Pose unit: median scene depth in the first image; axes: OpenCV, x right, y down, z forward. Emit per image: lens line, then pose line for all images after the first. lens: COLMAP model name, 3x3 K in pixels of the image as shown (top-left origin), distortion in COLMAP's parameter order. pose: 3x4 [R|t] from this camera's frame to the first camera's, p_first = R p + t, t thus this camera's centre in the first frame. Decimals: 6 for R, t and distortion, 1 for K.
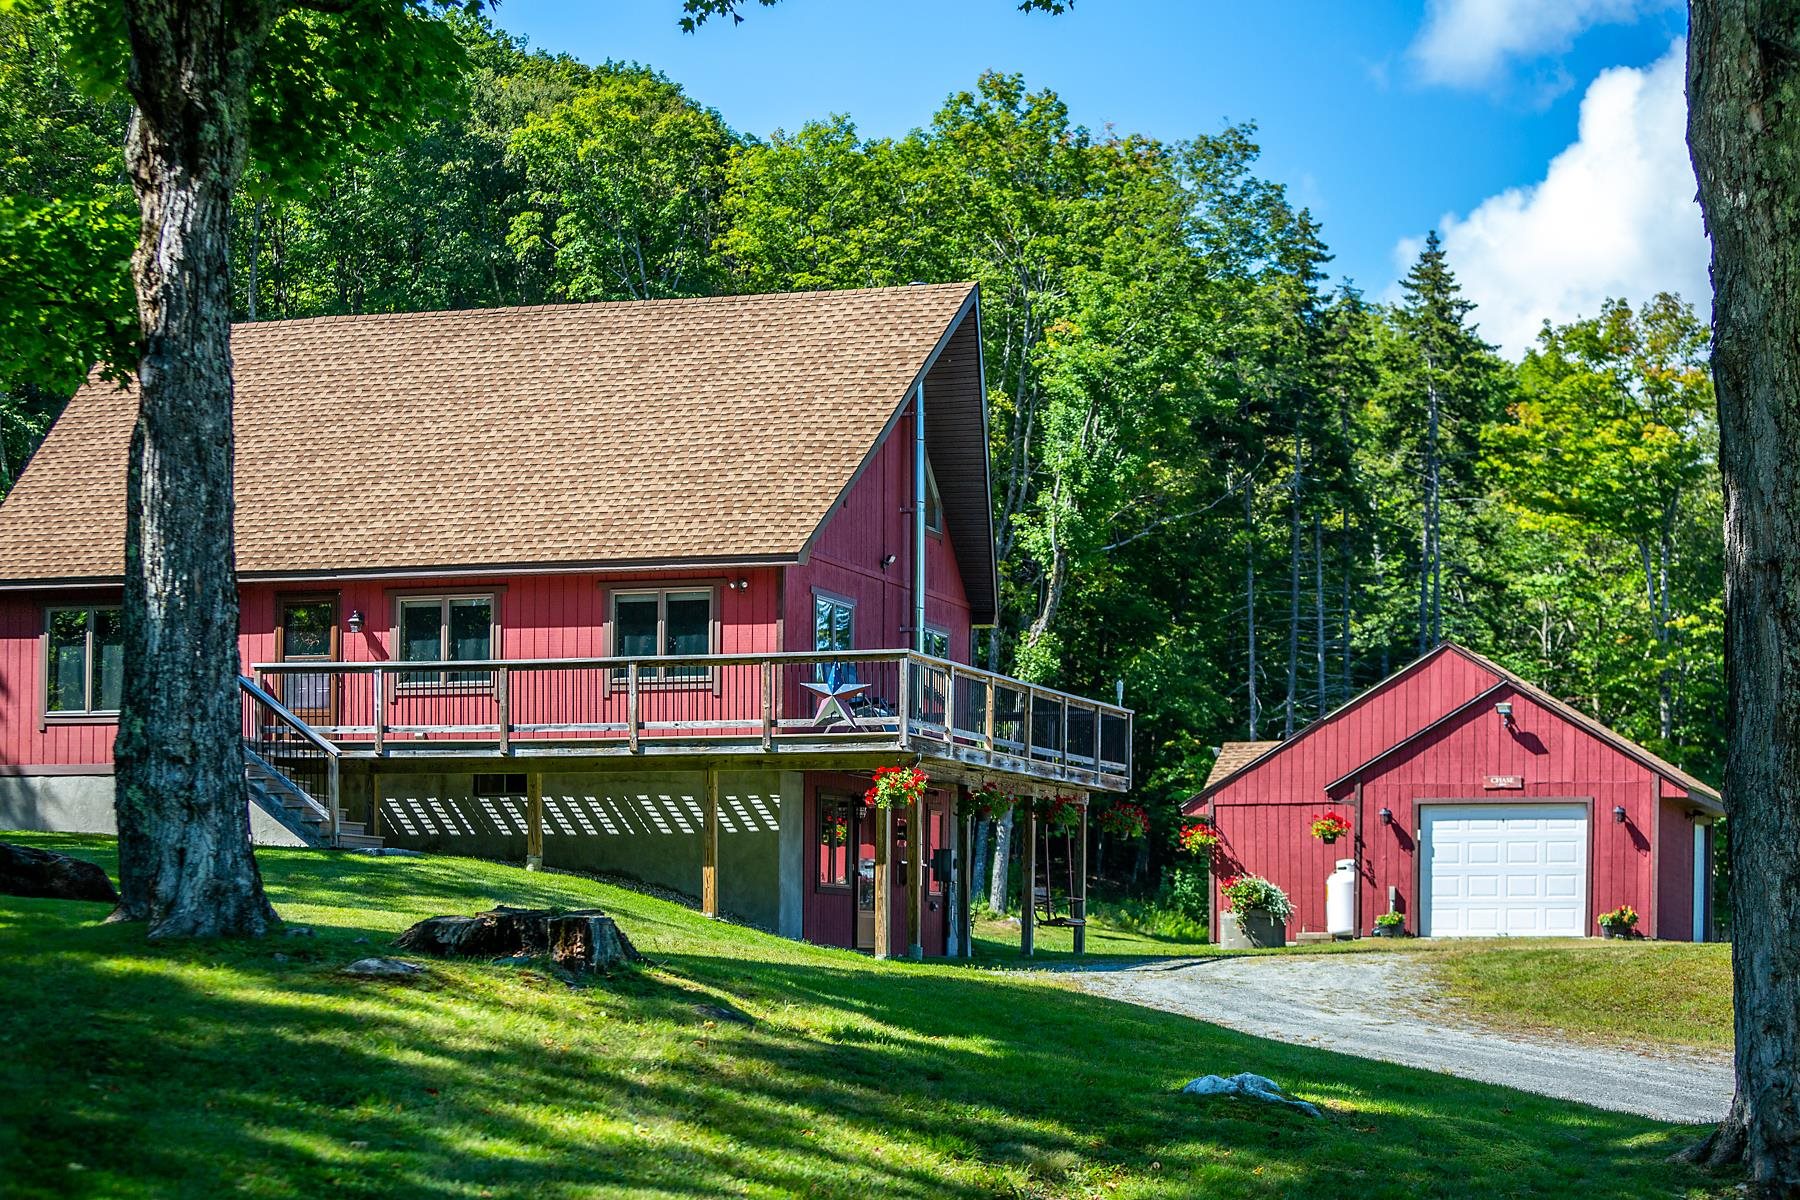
lens RADIAL K [[3698.8, 0, 900.5], [0, 3698.8, 725.5], [0, 0, 1]] dist [-0.063115, -5.174605]
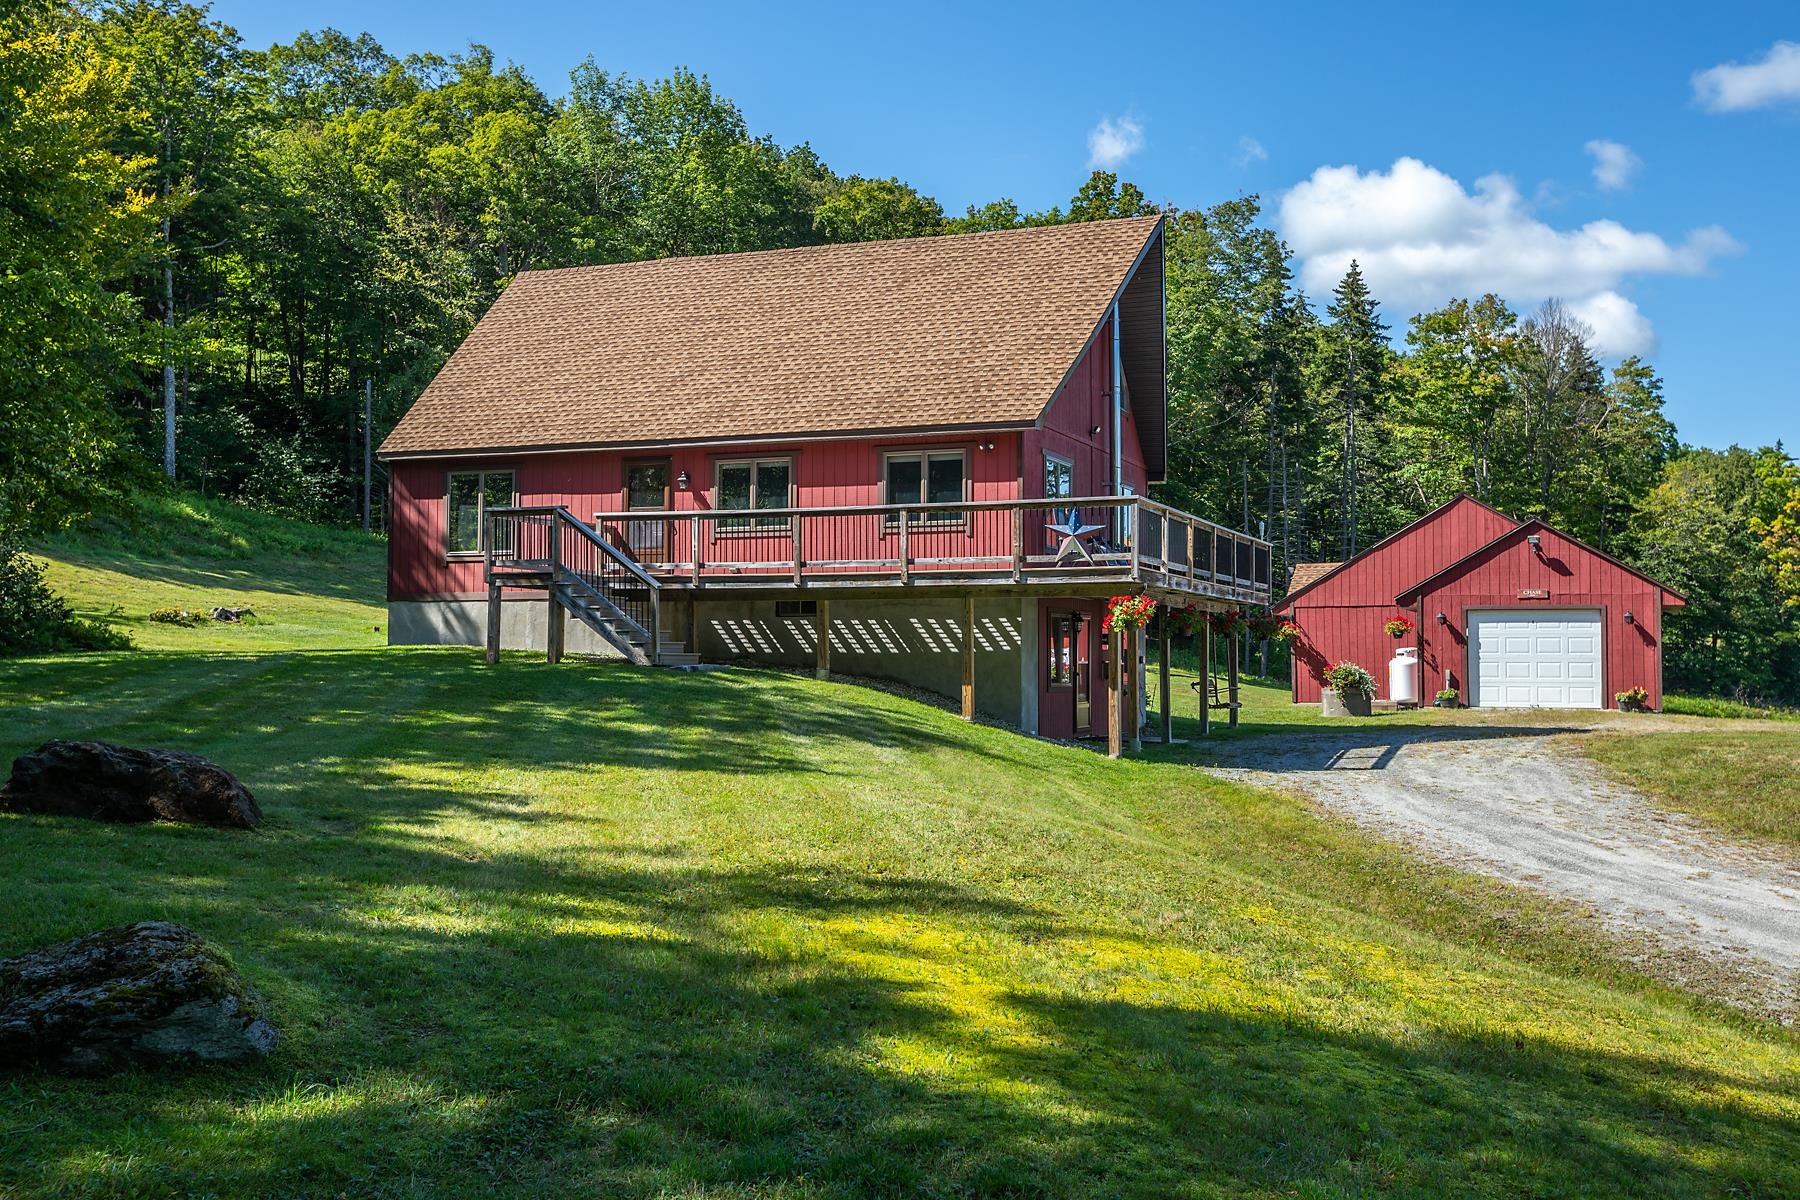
lens RADIAL K [[1756.5, 0, 898.3], [0, 1756.5, 512.7], [0, 0, 1]] dist [0.009906, 0.012493]
pose [[0.997846, -0.008775, -0.065015, -0.033075], [0.007505, 0.999777, -0.019753, -0.004190], [0.065174, 0.019223, 0.997689, 0.385470]]
